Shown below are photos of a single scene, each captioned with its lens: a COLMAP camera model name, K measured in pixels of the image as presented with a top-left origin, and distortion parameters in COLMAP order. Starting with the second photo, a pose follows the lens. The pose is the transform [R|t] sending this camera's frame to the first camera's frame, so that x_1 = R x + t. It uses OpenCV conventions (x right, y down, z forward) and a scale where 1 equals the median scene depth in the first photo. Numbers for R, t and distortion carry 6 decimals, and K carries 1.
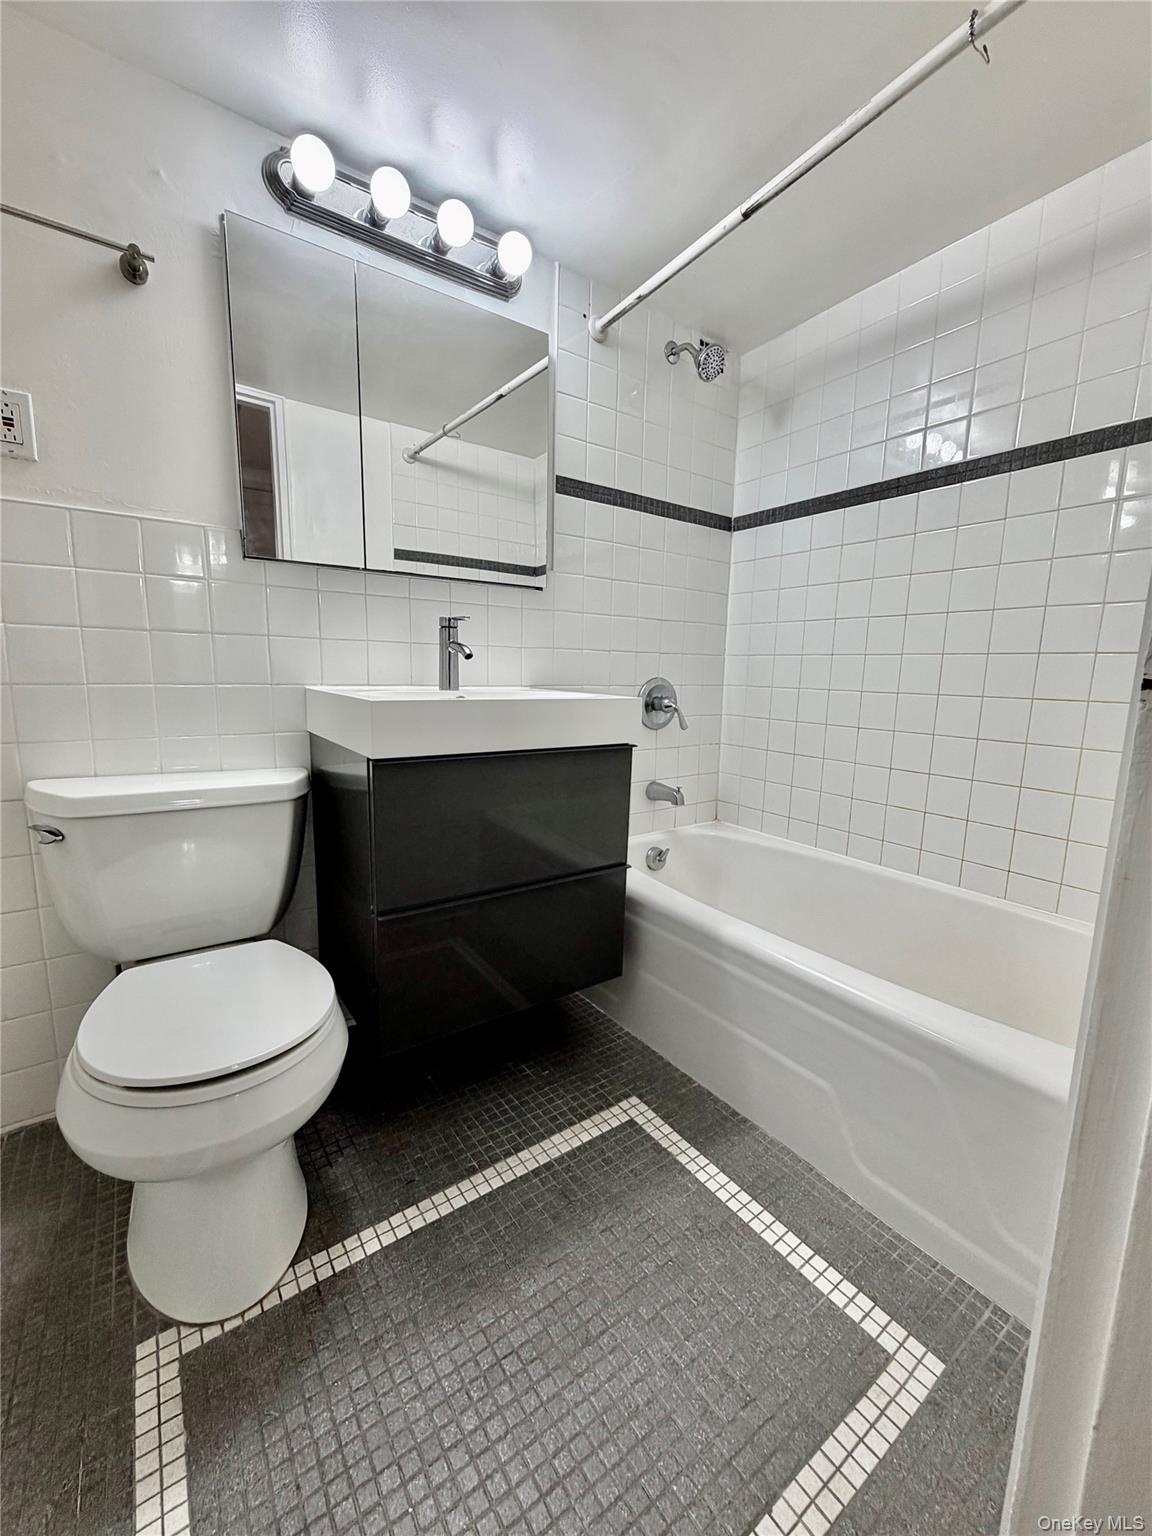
lens RADIAL K [[614.8, 0, 581.5], [0, 614.8, 769.0], [0, 0, 1]] dist [-0.002322, -0.000692]
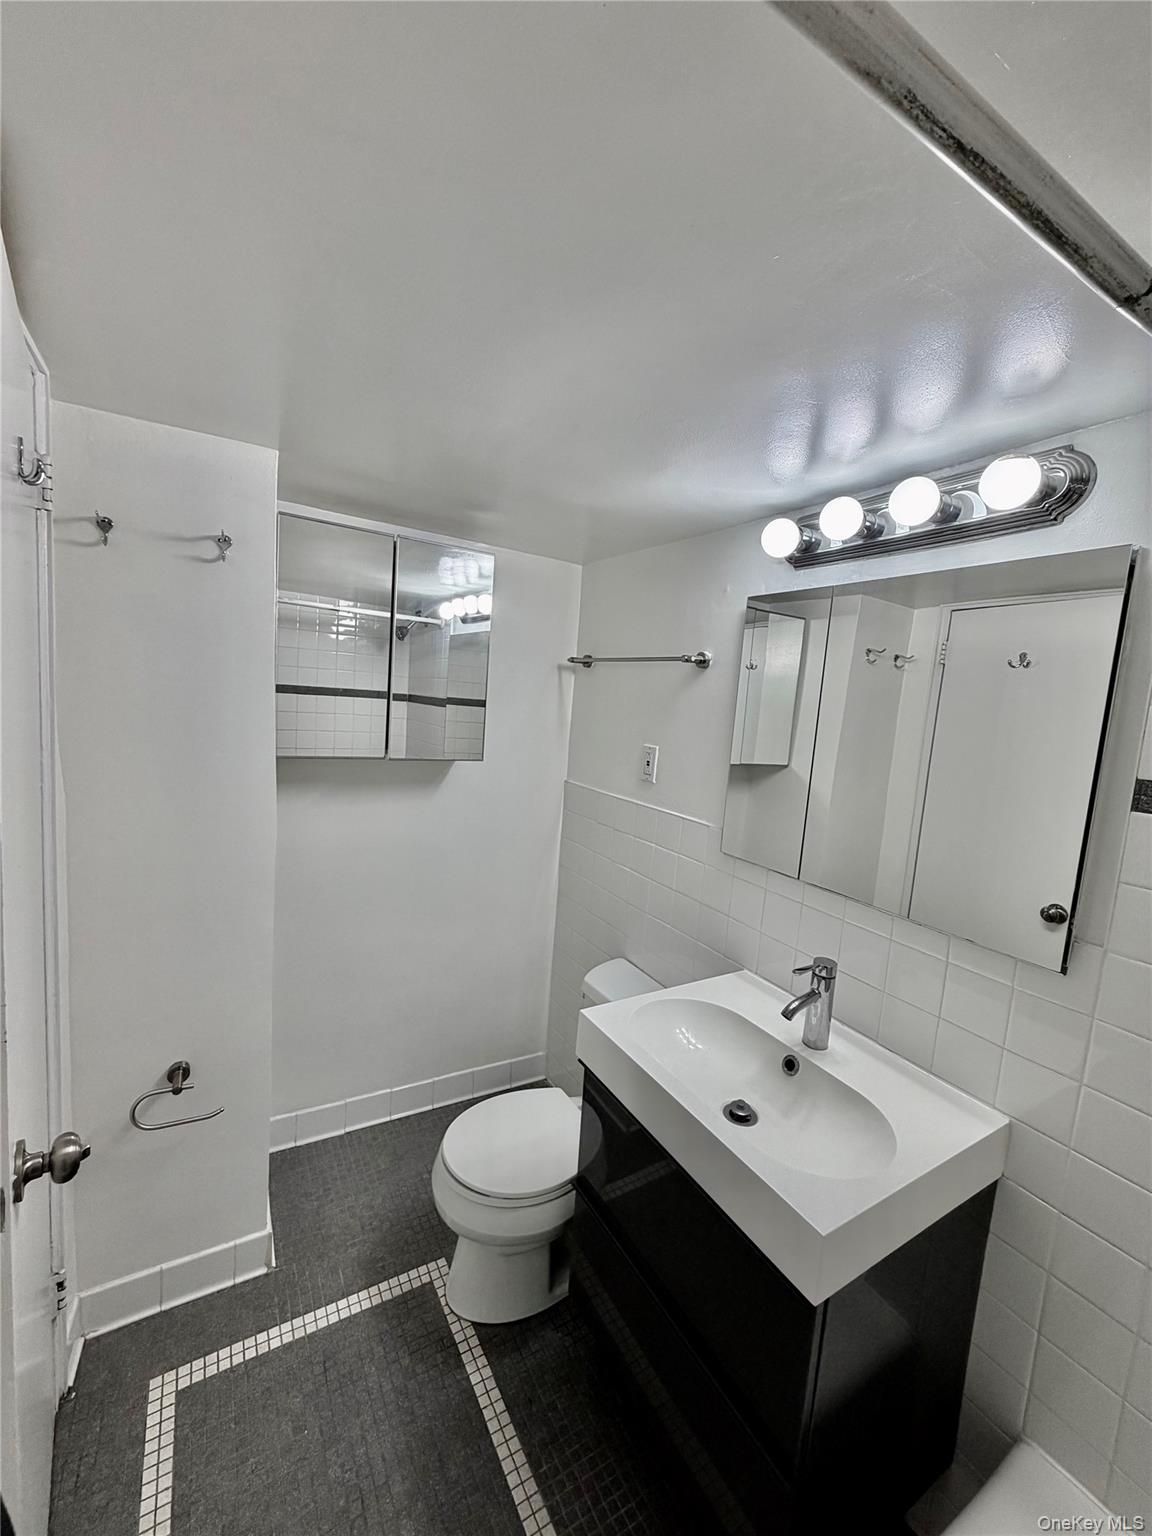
lens RADIAL K [[614.8, 0, 580.1], [0, 614.8, 771.0], [0, 0, 1]] dist [-0.002322, -0.000692]
pose [[-0.105241, 0.087057, -0.990629, 0.857083], [-0.215566, 0.970478, 0.108187, -0.724678], [0.970801, 0.224932, -0.083367, 1.013407]]
